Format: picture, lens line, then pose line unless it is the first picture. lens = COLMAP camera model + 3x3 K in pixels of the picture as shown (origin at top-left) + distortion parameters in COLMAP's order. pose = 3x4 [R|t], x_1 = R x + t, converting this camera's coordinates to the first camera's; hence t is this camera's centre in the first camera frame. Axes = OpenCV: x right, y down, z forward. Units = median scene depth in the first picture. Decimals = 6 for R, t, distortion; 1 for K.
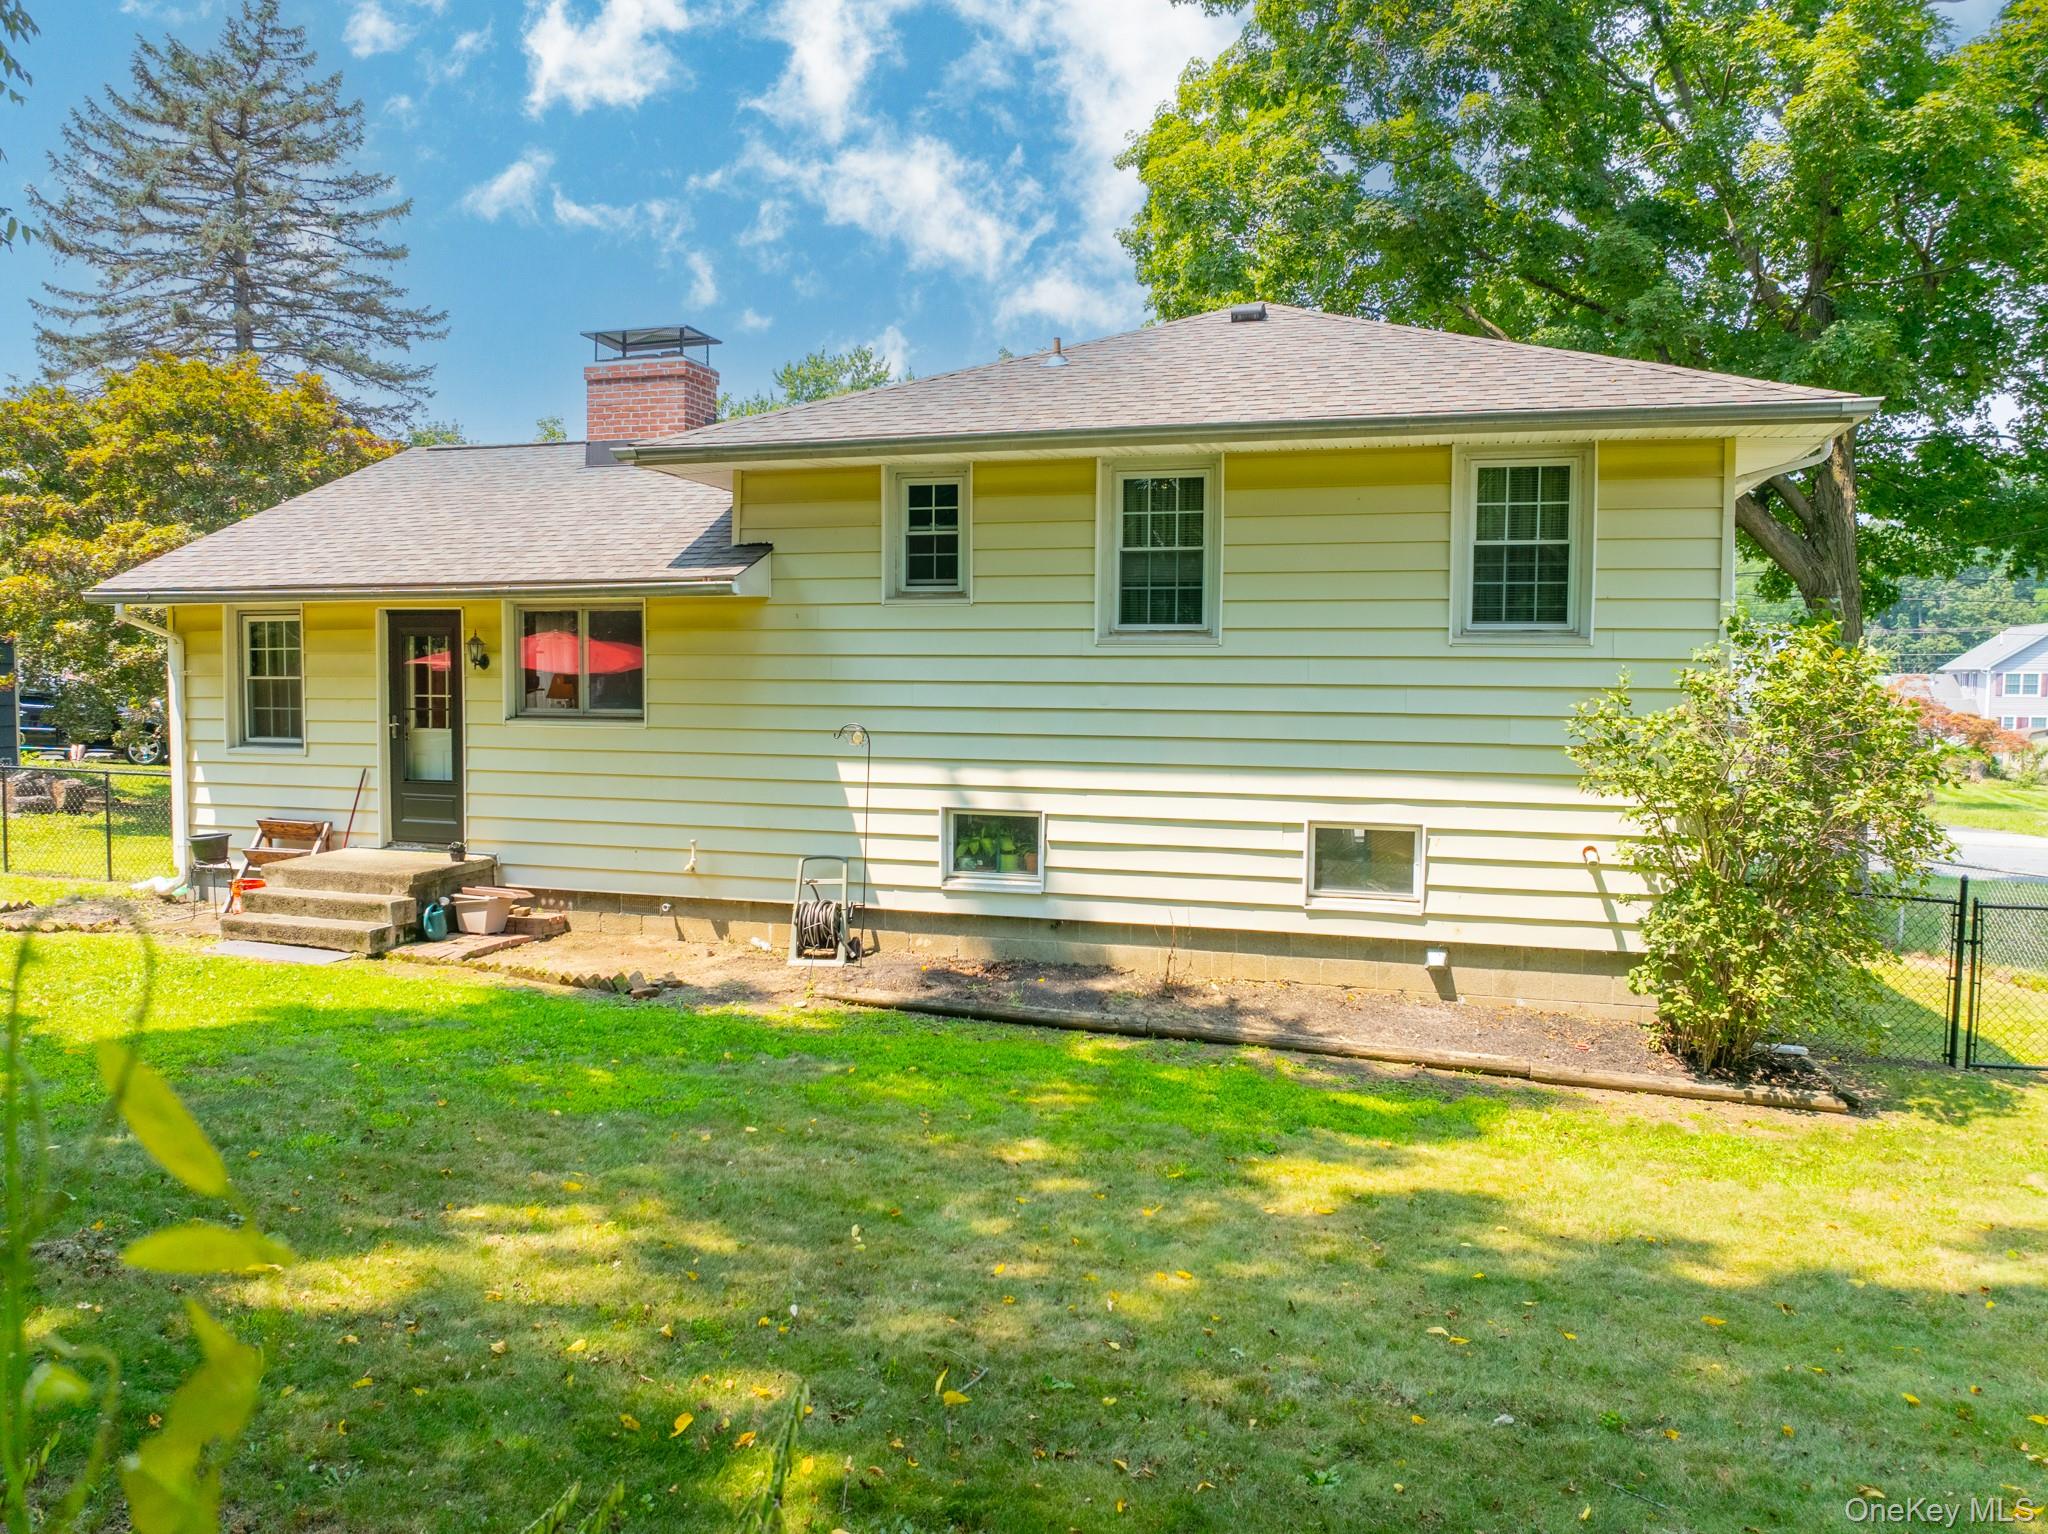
lens RADIAL K [[1431.8, 0, 1037.7], [0, 1431.8, 768.9], [0, 0, 1]] dist [-0.044536, -0.001738]
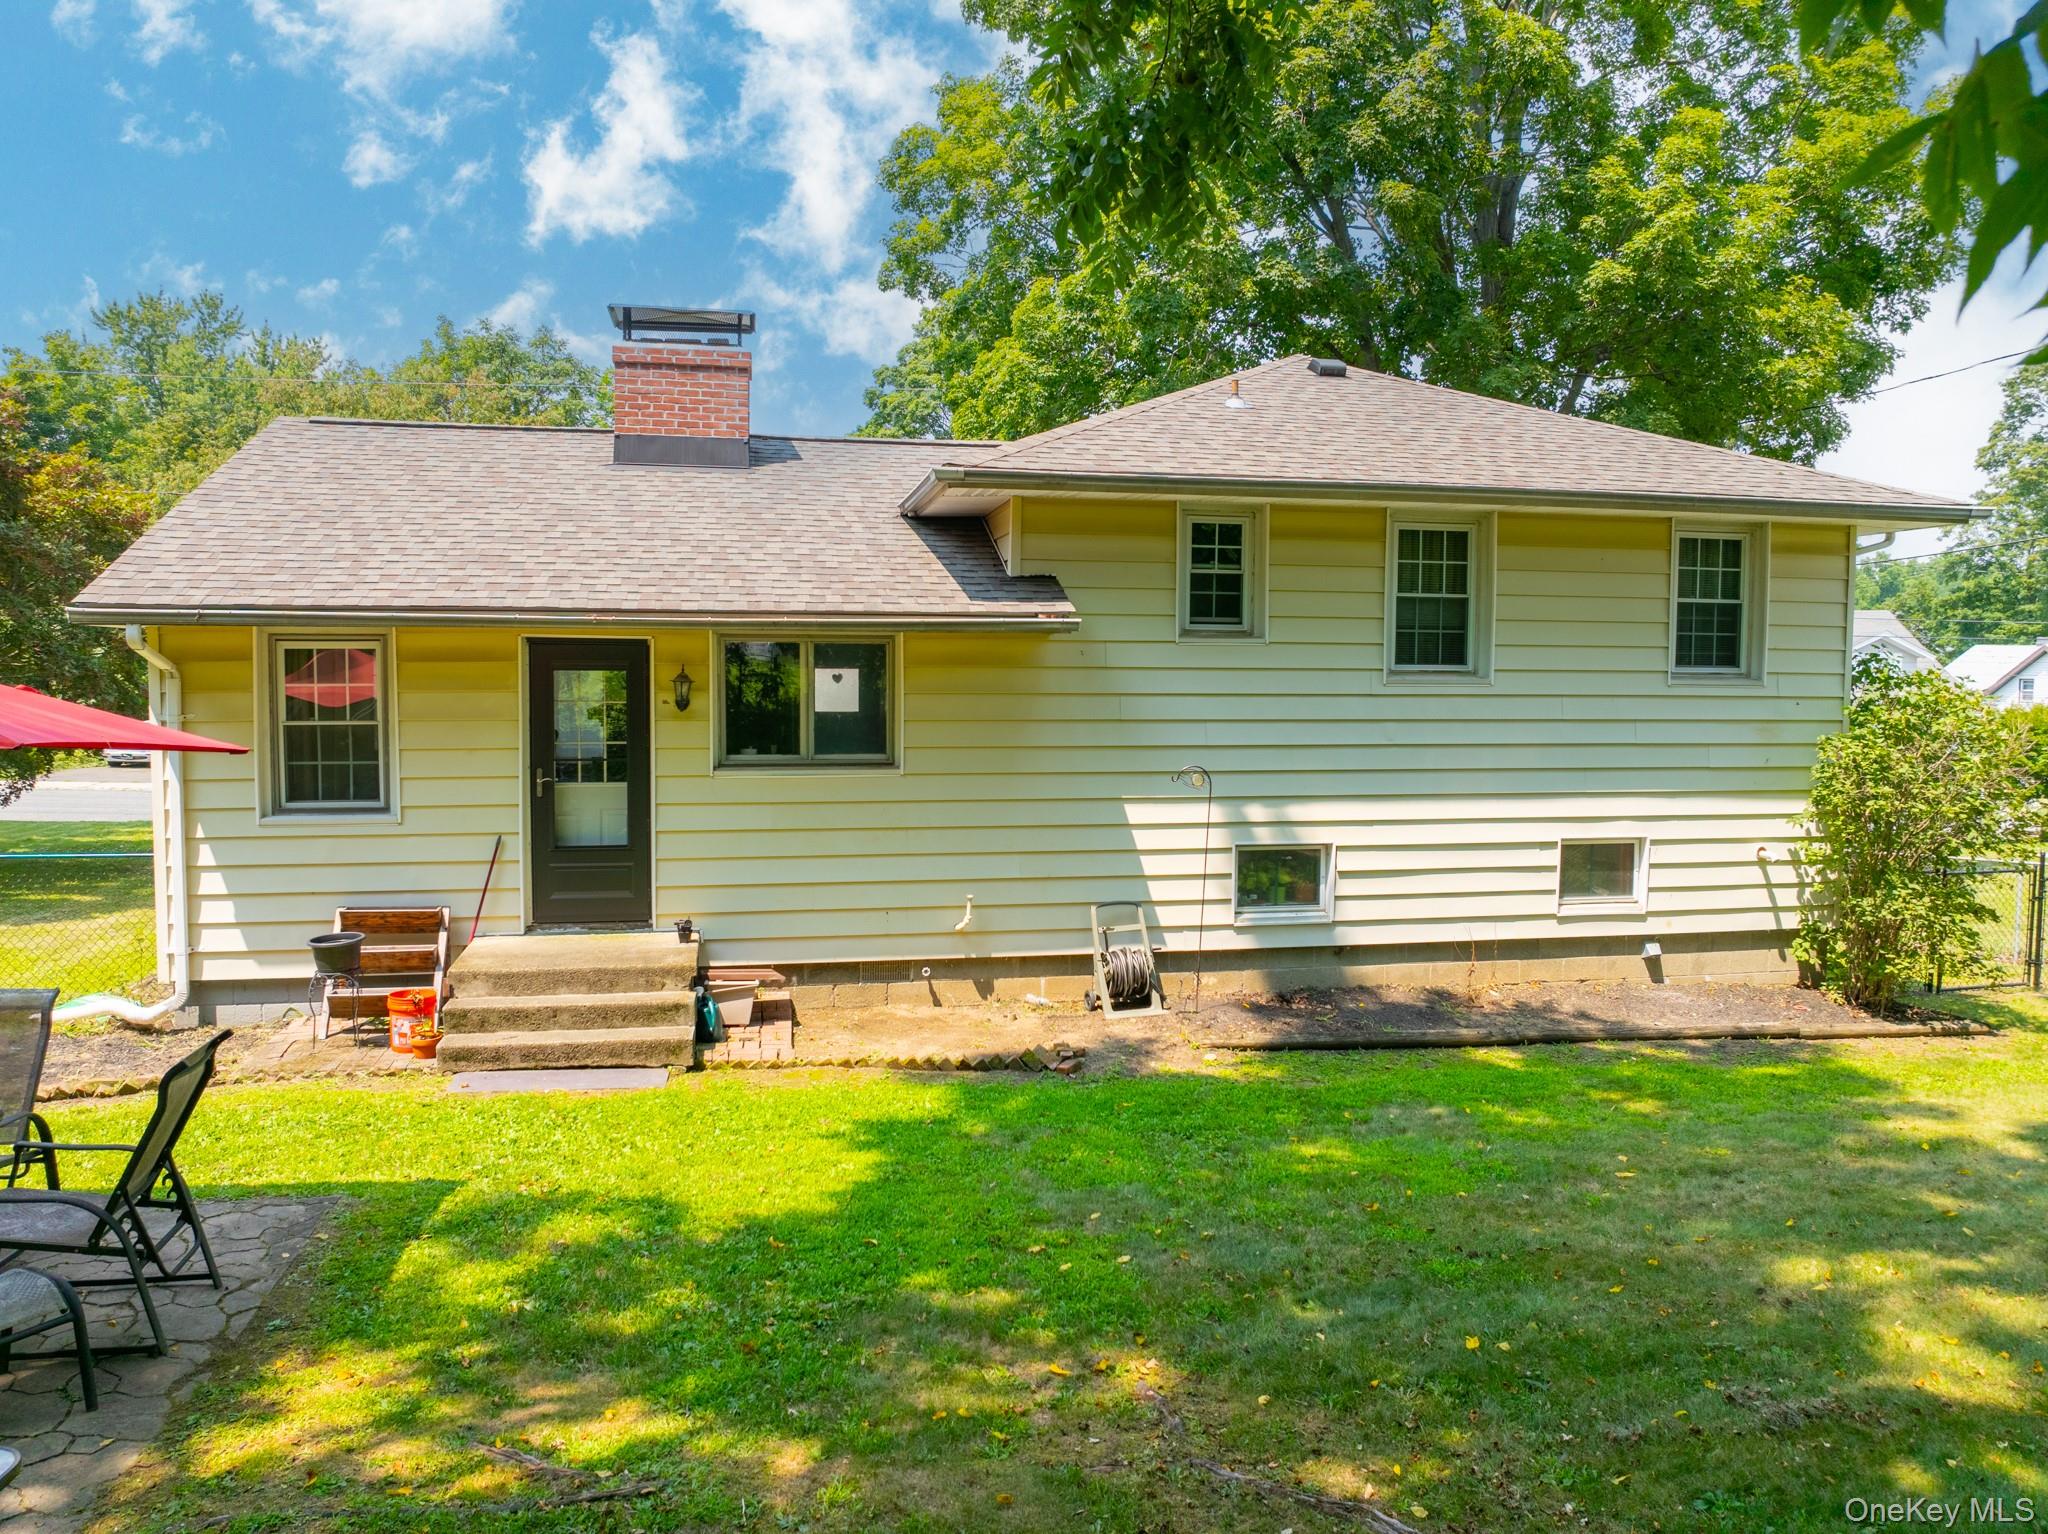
lens RADIAL K [[1438.4, 0, 1030.6], [0, 1438.4, 762.1], [0, 0, 1]] dist [-0.044515, 0.000309]
pose [[0.885404, -0.032309, 0.463698, -0.661409], [0.031296, 0.999461, 0.009880, -0.045894], [-0.463767, 0.005764, 0.885938, 0.170891]]
